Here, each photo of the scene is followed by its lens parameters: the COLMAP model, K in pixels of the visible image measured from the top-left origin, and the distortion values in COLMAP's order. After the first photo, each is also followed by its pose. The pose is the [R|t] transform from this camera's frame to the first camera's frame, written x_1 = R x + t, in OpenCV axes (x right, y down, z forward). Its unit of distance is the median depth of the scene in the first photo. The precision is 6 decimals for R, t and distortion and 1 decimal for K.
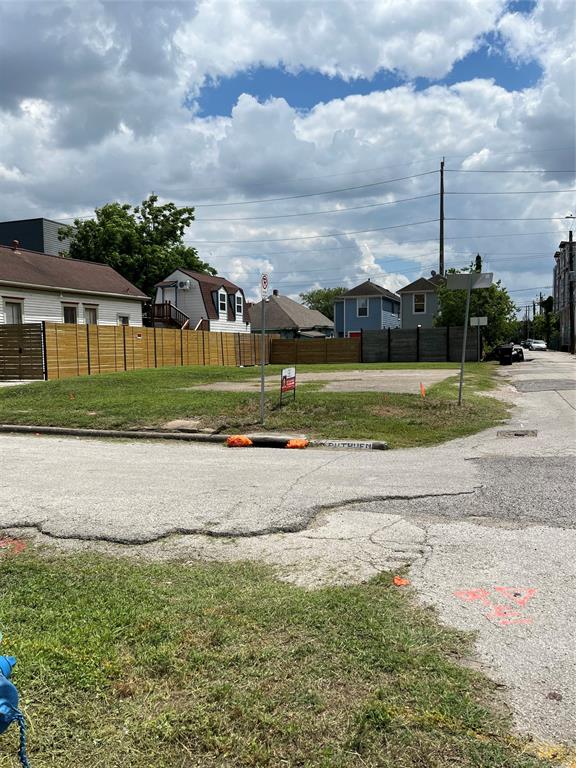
lens RADIAL K [[591.8, 0, 288.2], [0, 591.8, 411.1], [0, 0, 1]] dist [0.075553, -0.151254]
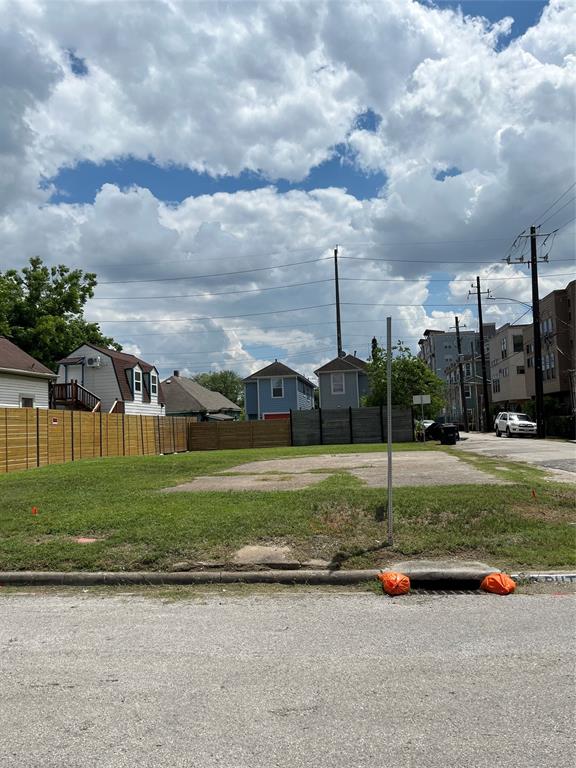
lens RADIAL K [[591.8, 0, 288.2], [0, 591.8, 411.1], [0, 0, 1]] dist [0.075553, -0.151254]
pose [[0.974684, -0.014892, 0.223092, -0.064844], [0.046081, 0.989738, -0.135257, -0.008987], [-0.218788, 0.142113, 0.965368, 0.084383]]
